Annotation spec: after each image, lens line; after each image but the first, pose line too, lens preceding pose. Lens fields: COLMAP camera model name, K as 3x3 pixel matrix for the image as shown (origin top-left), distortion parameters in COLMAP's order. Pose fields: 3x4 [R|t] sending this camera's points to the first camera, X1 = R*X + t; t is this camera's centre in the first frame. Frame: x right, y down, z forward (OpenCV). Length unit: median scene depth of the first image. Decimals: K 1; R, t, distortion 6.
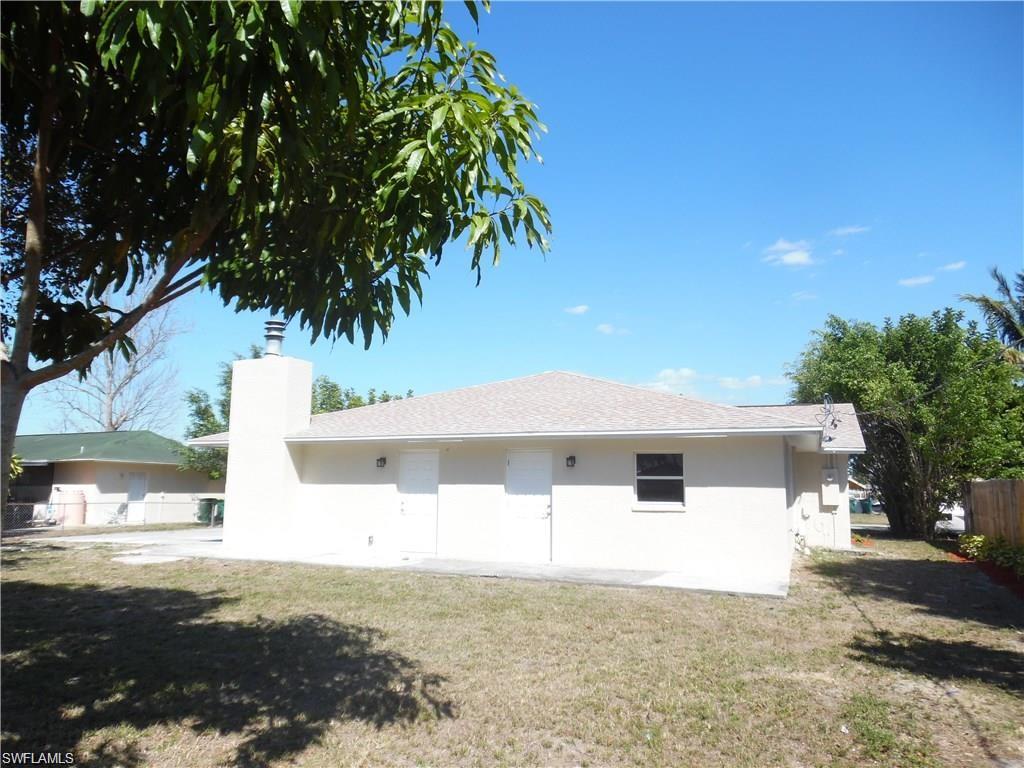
lens RADIAL K [[716.9, 0, 503.1], [0, 716.9, 388.1], [0, 0, 1]] dist [-0.043249, 0.004004]
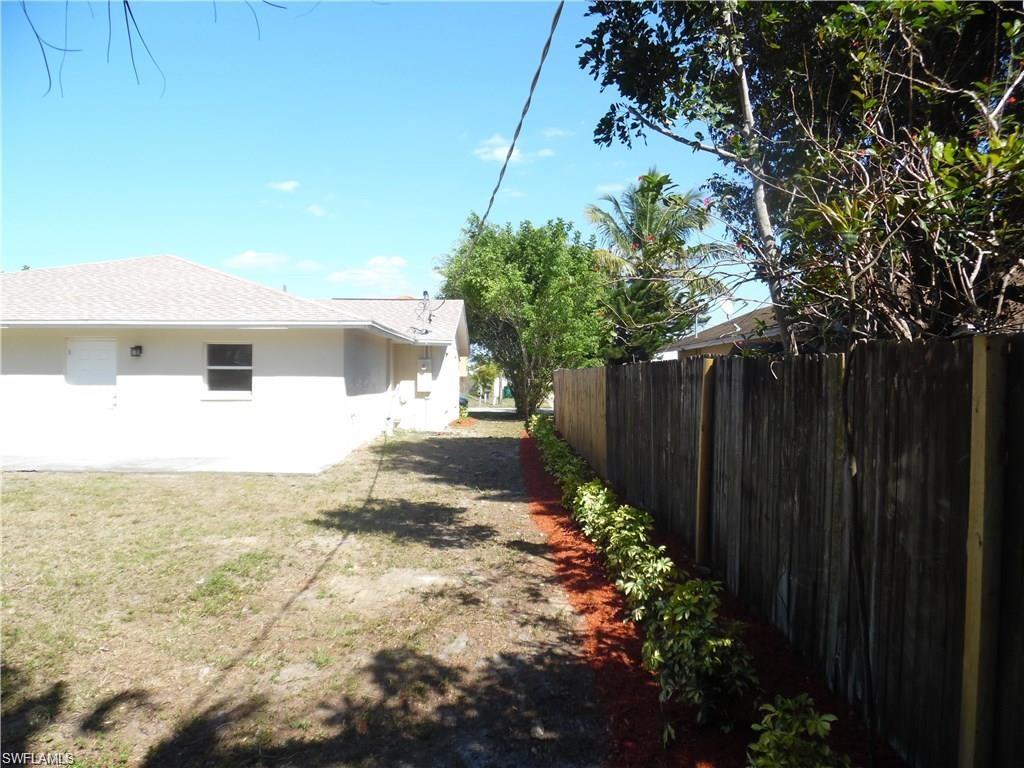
lens RADIAL K [[716.9, 0, 503.1], [0, 716.9, 388.1], [0, 0, 1]] dist [-0.043249, 0.004004]
pose [[0.910723, -0.016366, 0.412692, 0.144973], [-0.047280, 0.988515, 0.143538, -0.008903], [-0.410302, -0.150235, 0.899490, -0.071588]]
